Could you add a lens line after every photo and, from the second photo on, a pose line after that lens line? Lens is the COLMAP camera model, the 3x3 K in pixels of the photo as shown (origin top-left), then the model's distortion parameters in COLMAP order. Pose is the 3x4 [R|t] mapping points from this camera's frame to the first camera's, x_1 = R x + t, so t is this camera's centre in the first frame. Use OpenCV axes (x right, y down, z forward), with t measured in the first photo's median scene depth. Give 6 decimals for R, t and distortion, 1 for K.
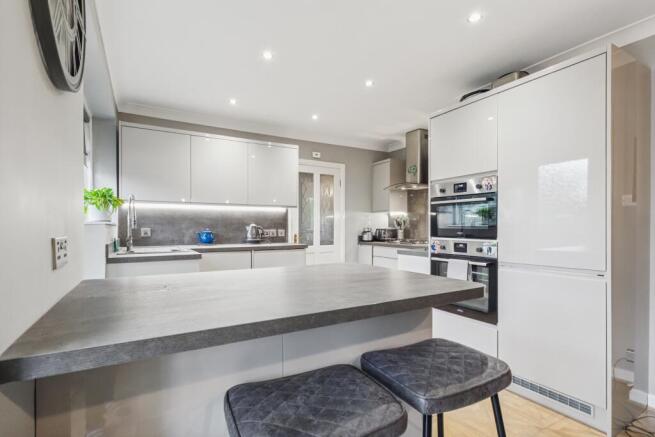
lens RADIAL K [[317.7, 0, 323.5], [0, 317.7, 225.8], [0, 0, 1]] dist [0.005471, 0.000373]
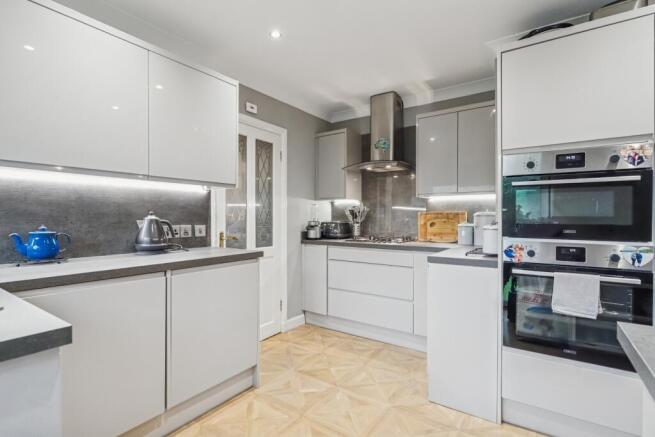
lens RADIAL K [[317.7, 0, 325.4], [0, 317.7, 219.1], [0, 0, 1]] dist [0.005471, 0.000373]
pose [[0.904020, -0.001067, 0.427489, -0.174902], [-0.002331, 0.999970, 0.007425, -0.003177], [-0.427484, -0.007709, 0.903990, 0.378748]]
